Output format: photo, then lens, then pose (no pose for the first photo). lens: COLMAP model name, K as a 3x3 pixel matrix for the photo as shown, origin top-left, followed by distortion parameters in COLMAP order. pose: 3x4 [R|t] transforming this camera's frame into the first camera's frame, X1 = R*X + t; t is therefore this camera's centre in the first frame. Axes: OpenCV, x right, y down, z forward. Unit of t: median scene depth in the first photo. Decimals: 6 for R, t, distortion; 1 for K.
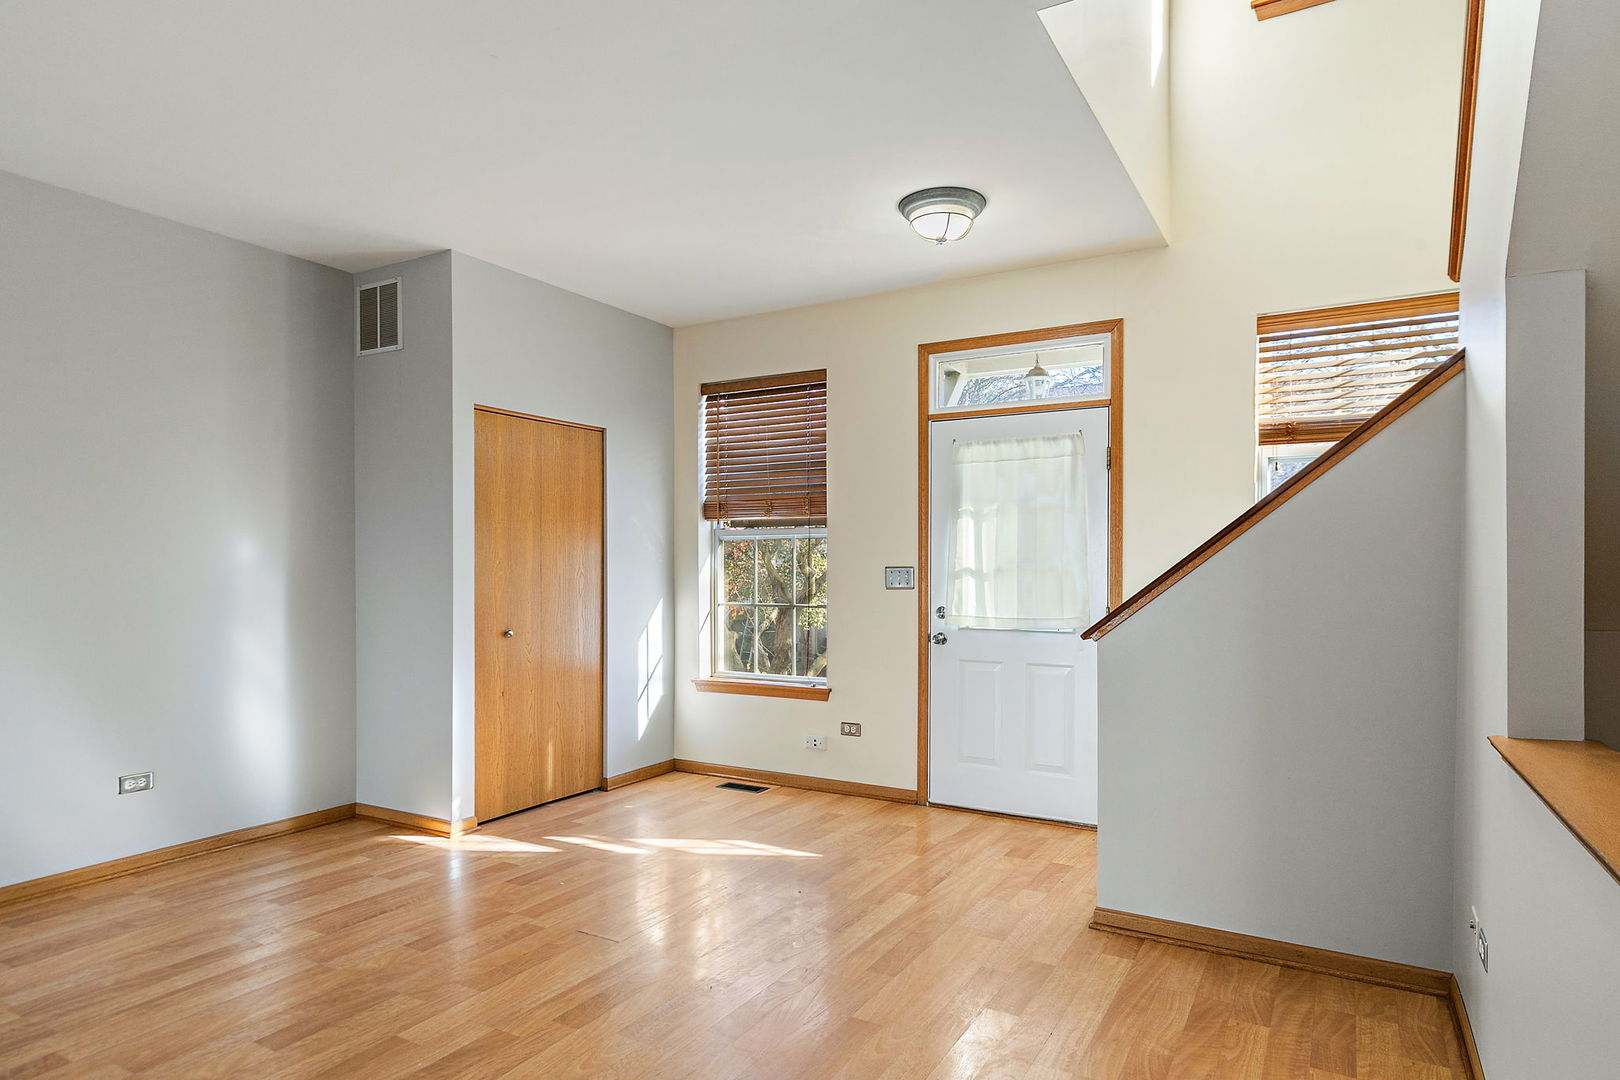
lens RADIAL K [[925.8, 0, 804.0], [0, 925.8, 557.0], [0, 0, 1]] dist [0.013242, -0.003893]
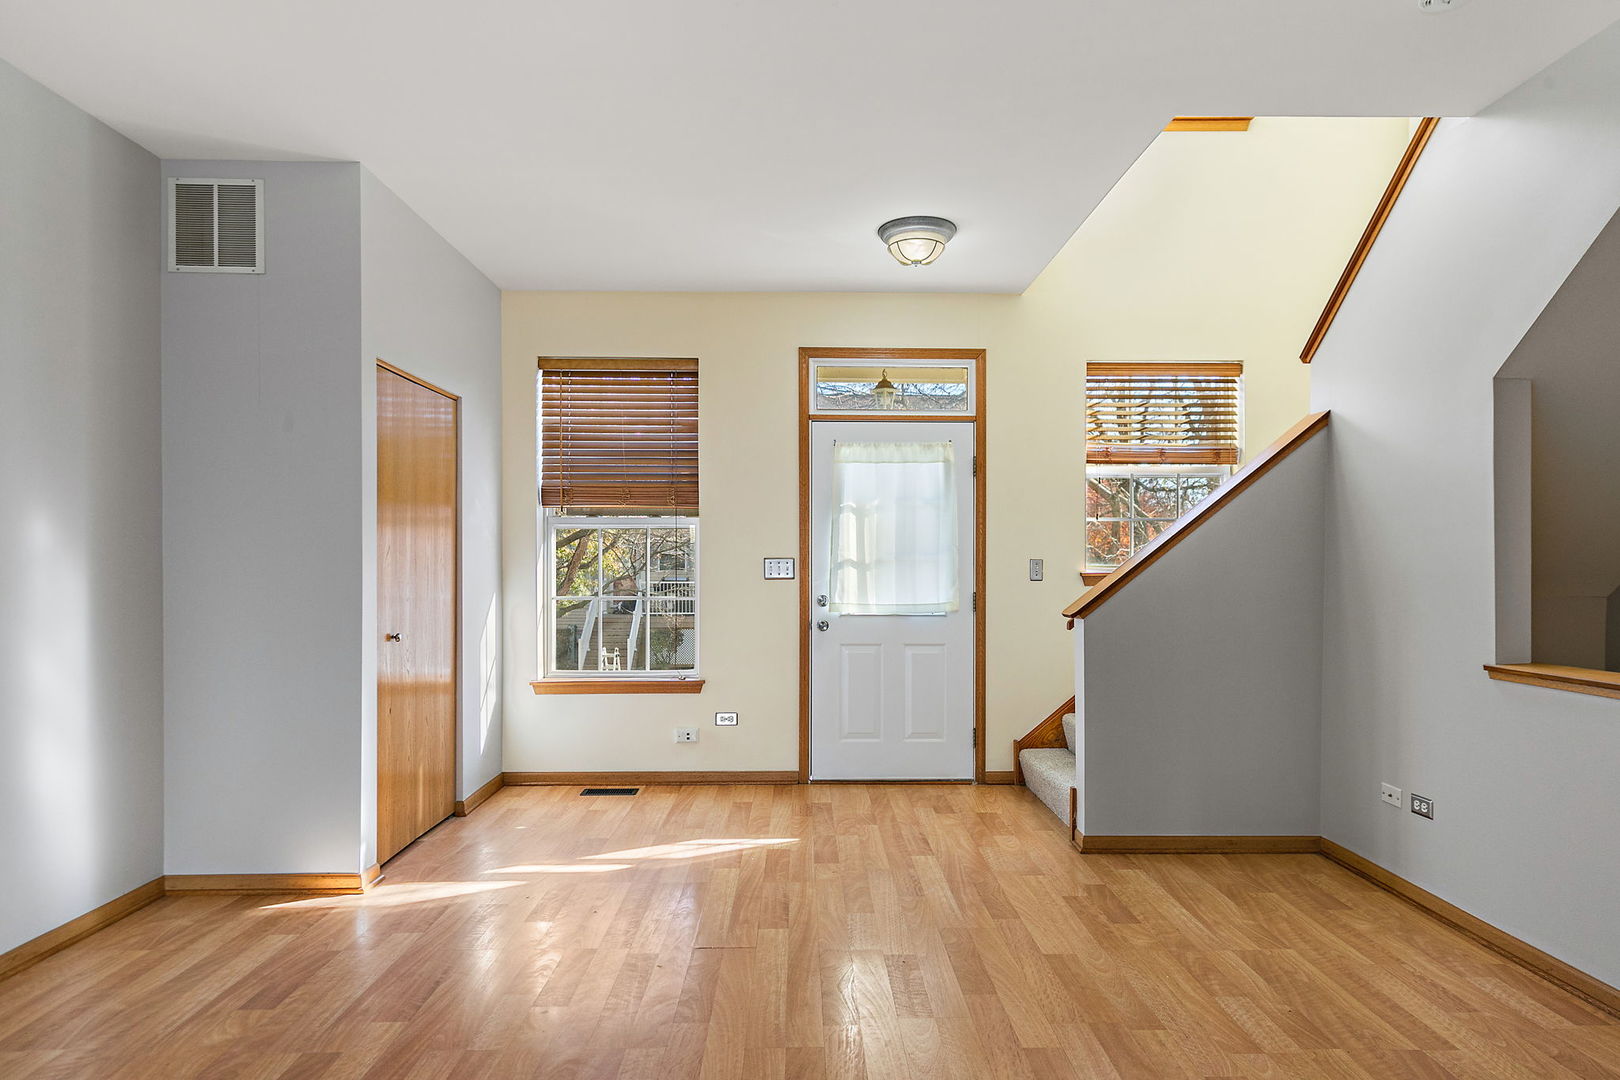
lens RADIAL K [[925.8, 0, 812.8], [0, 925.8, 548.4], [0, 0, 1]] dist [0.013242, -0.003893]
pose [[0.851508, 0.007840, 0.524283, -0.431616], [-0.007372, 0.999968, -0.002979, 0.002680], [-0.524290, -0.001328, 0.851539, 0.099460]]
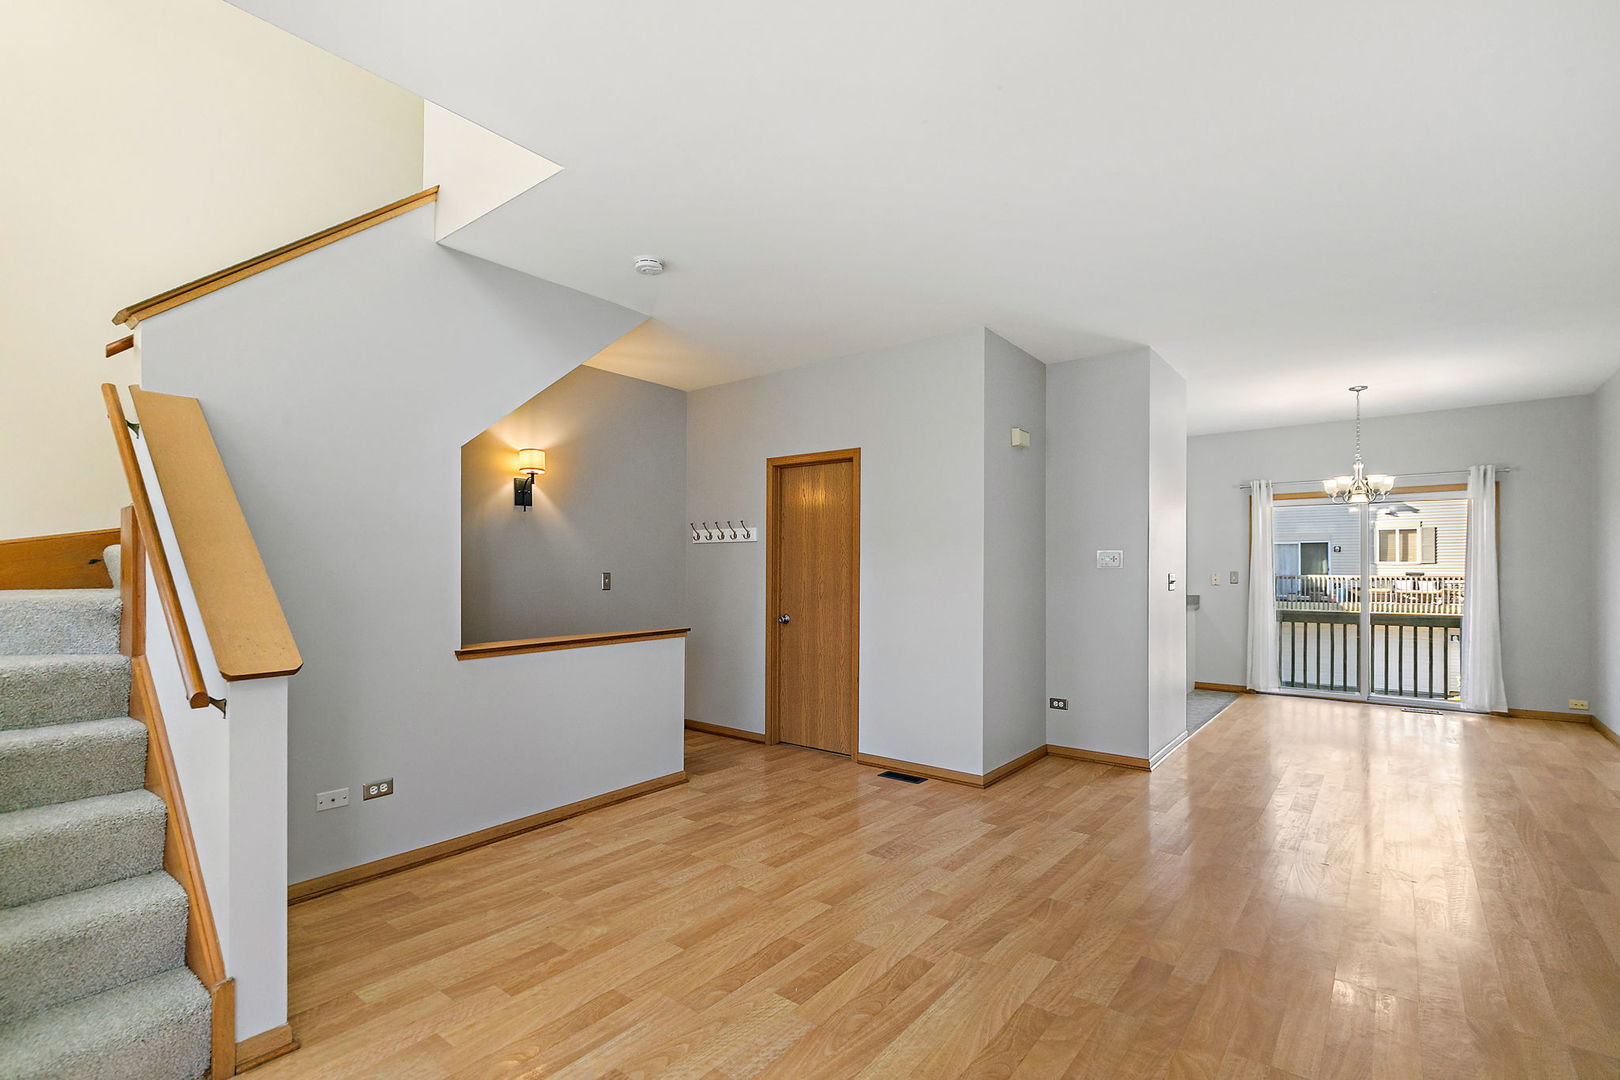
lens RADIAL K [[735.4, 0, 822.8], [0, 735.4, 561.8], [0, 0, 1]] dist [0.004910, -0.001071]
pose [[-0.992319, 0.005152, 0.123599, -0.135169], [0.002638, 0.999787, -0.020491, 0.007265], [-0.123678, -0.020008, -0.992121, 1.059045]]
